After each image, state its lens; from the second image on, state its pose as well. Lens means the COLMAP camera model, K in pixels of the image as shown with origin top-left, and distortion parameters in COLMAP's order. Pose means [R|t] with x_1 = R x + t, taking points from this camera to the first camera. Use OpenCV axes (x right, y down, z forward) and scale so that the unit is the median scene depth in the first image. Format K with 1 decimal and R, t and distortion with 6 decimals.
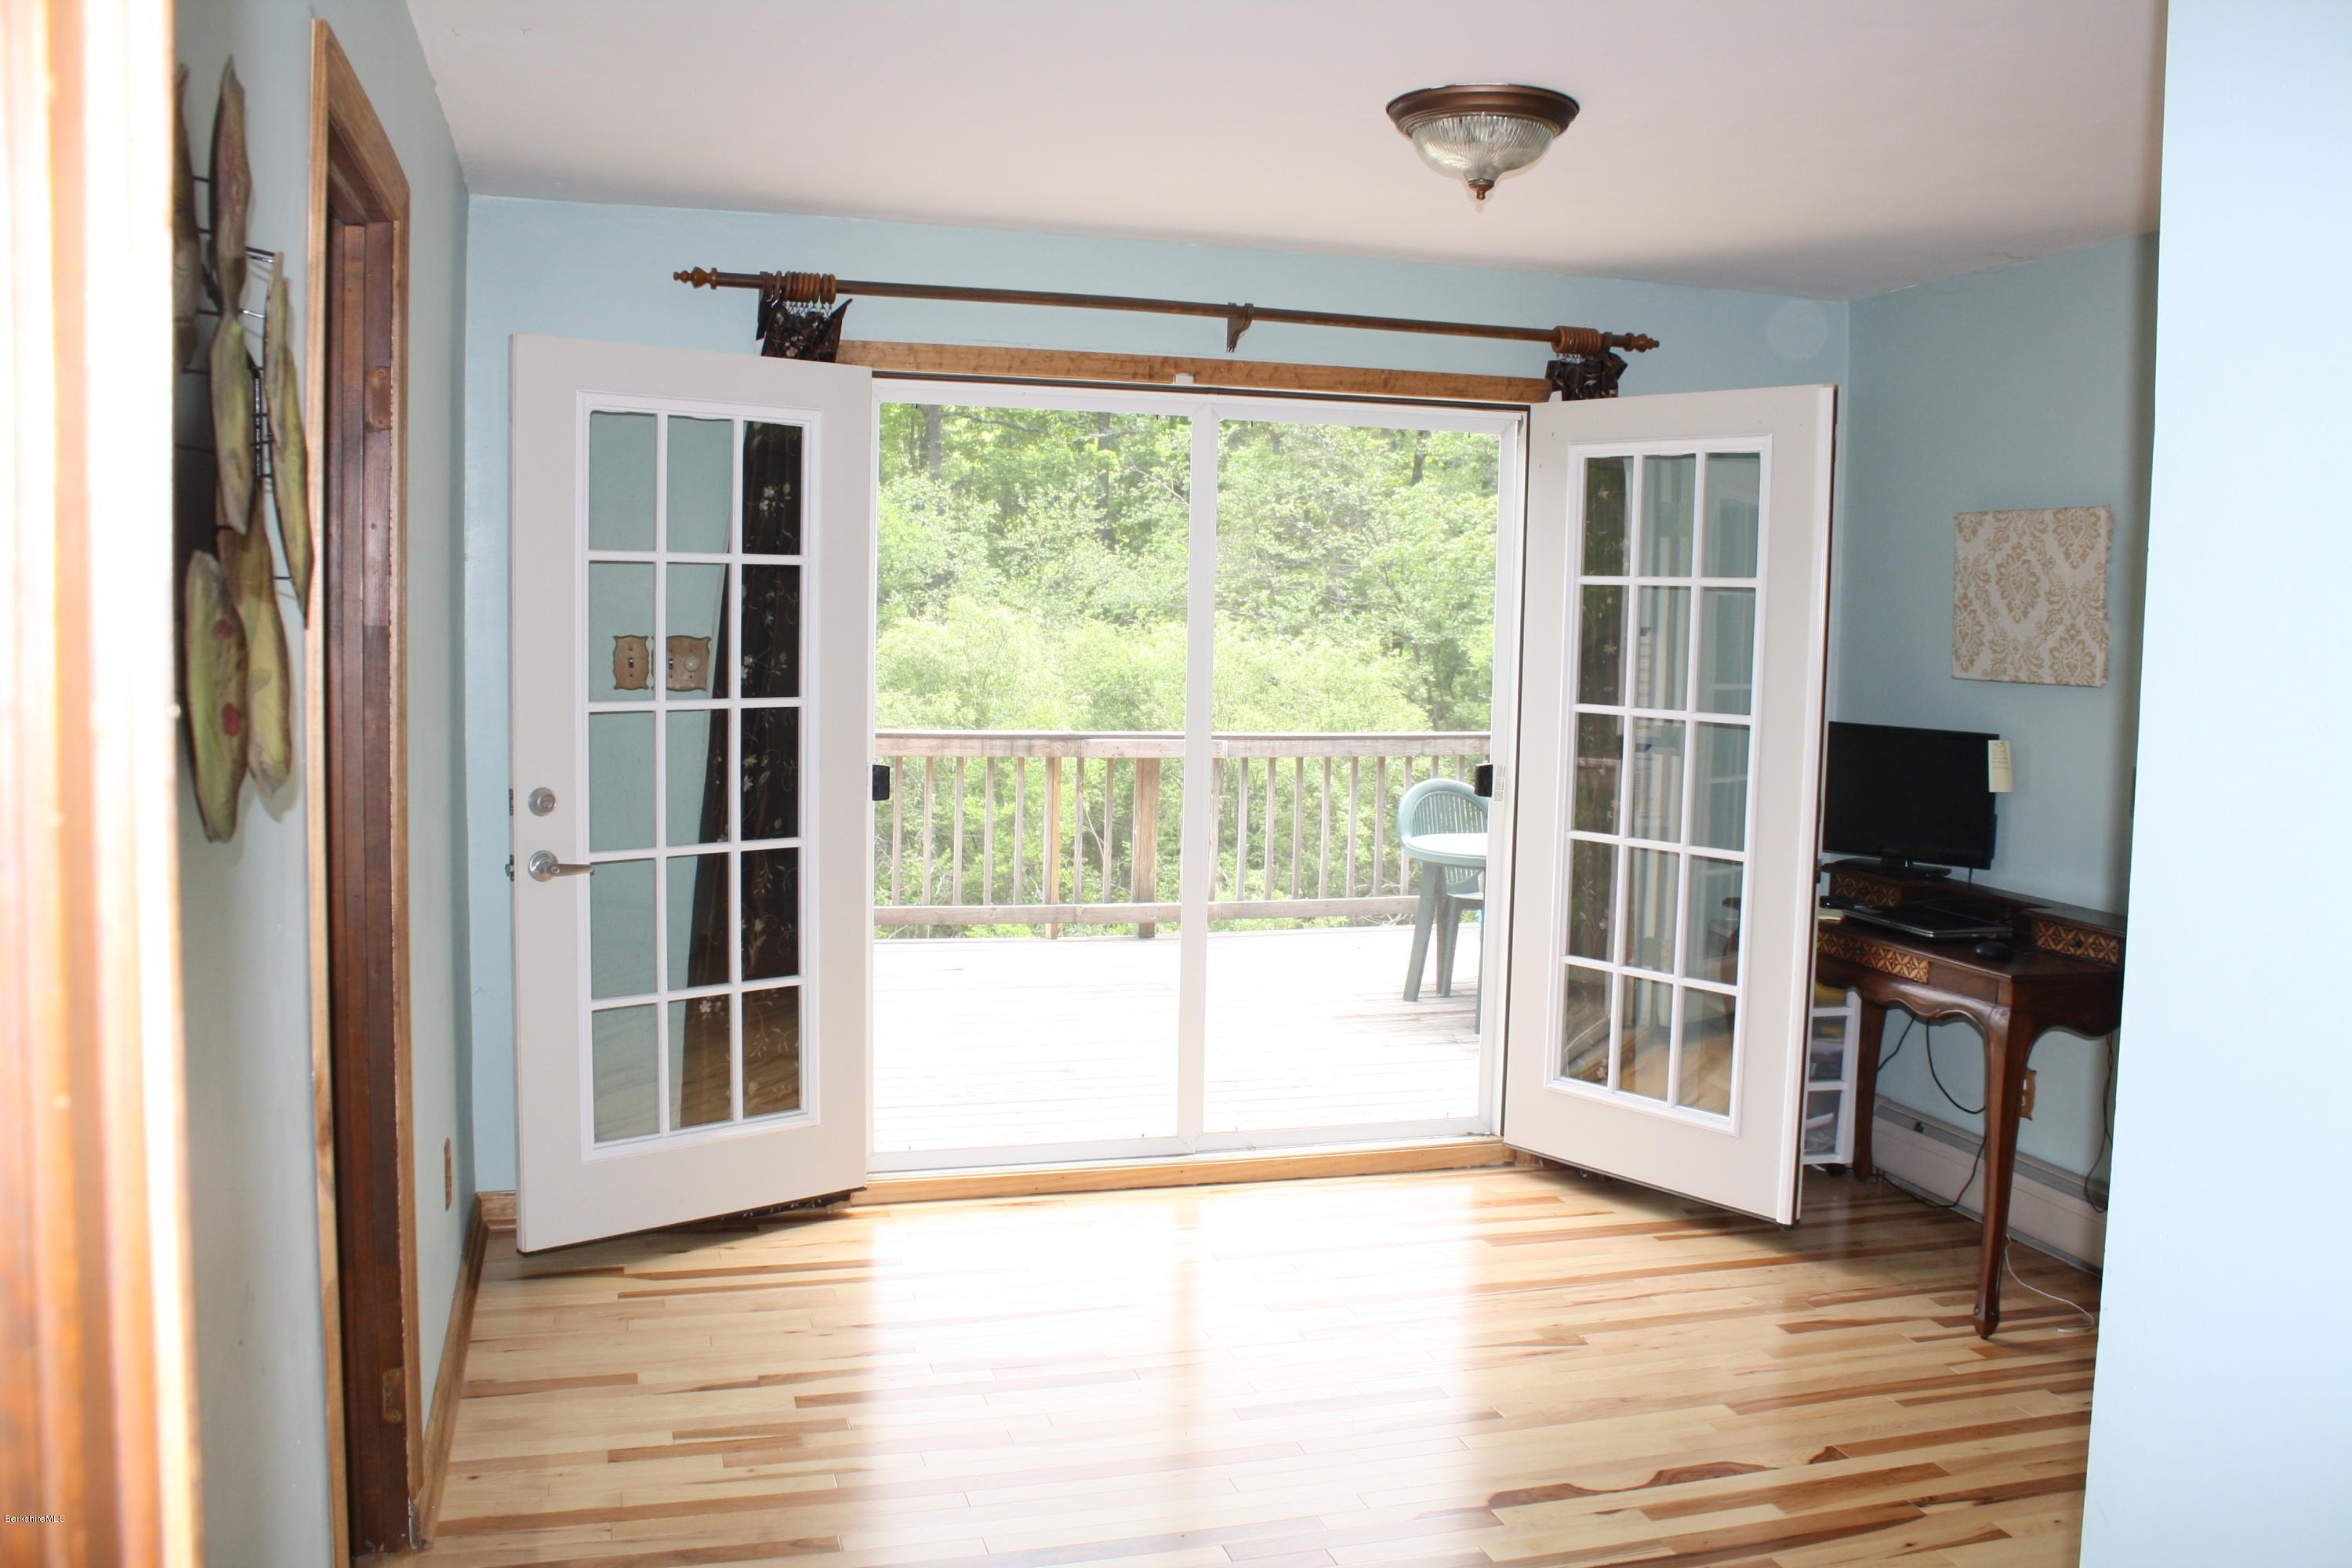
lens RADIAL K [[2000.7, 0, 1176.0], [0, 2000.7, 784.0], [0, 0, 1]] dist [-0.166623, 0.148807]
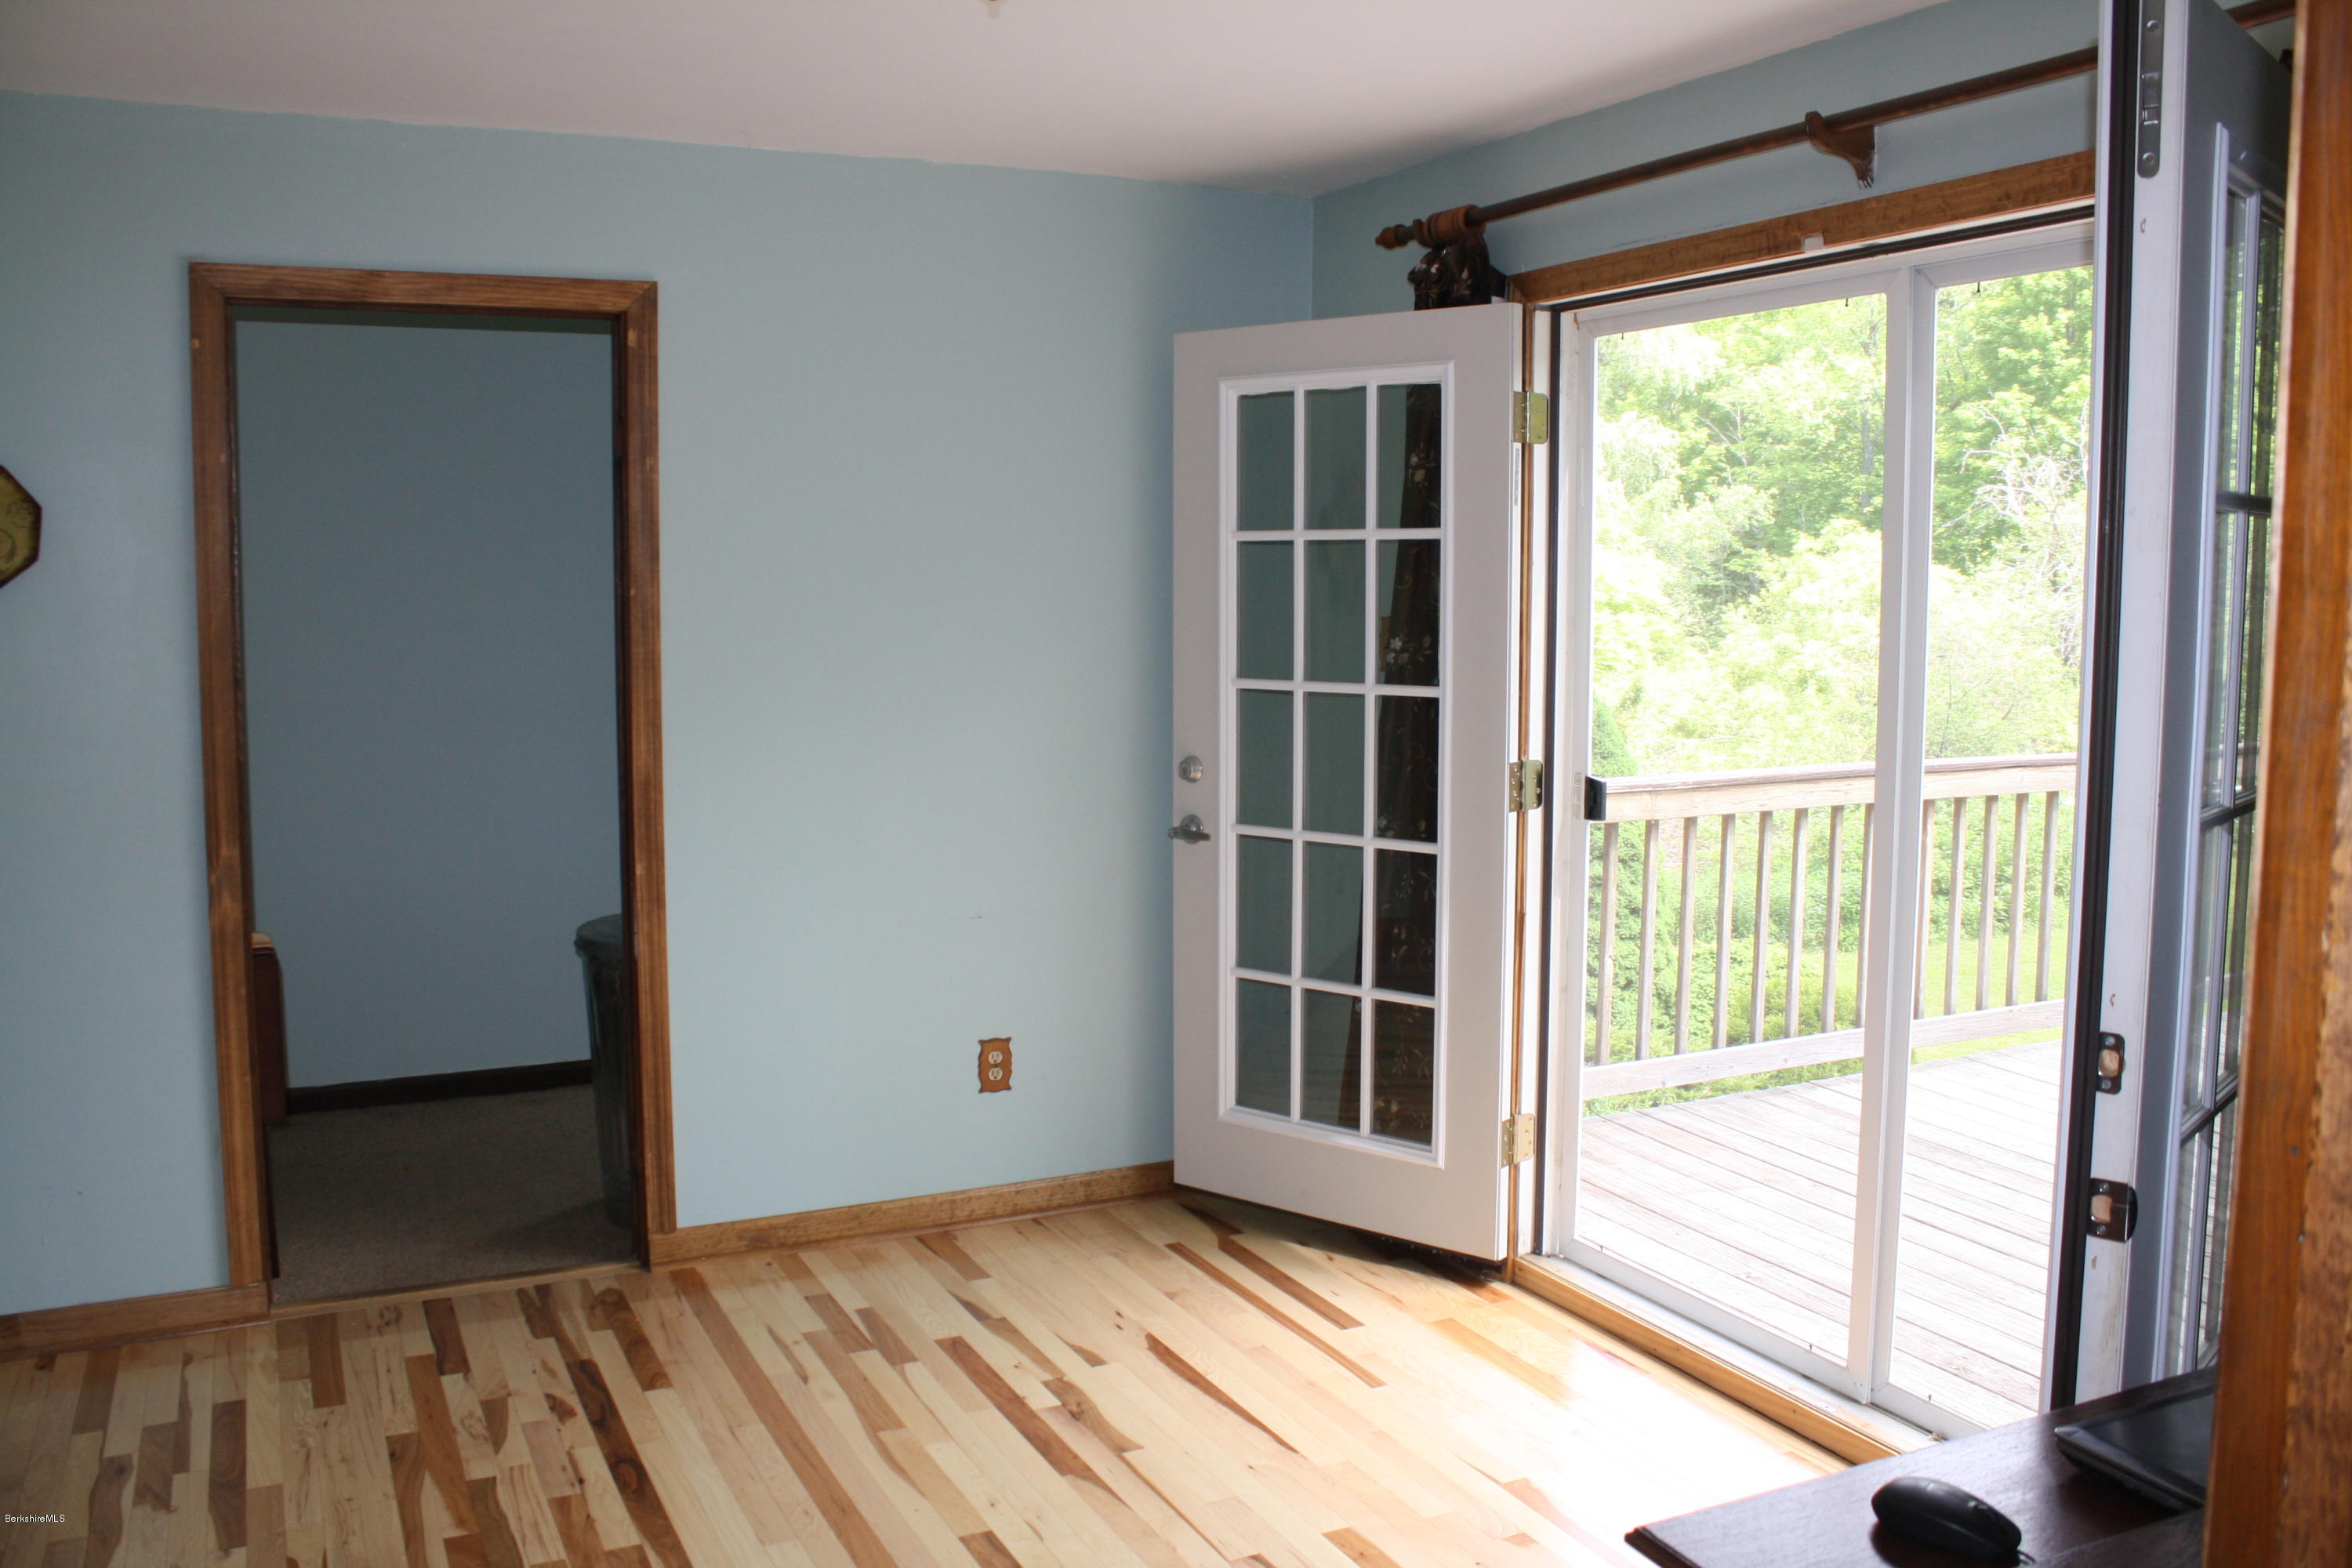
lens RADIAL K [[2000.7, 0, 1176.0], [0, 2000.7, 784.0], [0, 0, 1]] dist [-0.166623, 0.148807]
pose [[0.157757, 0.083016, -0.983982, 0.687272], [-0.085213, 0.993887, 0.070190, -0.054088], [0.983794, 0.072775, 0.163867, 0.752029]]
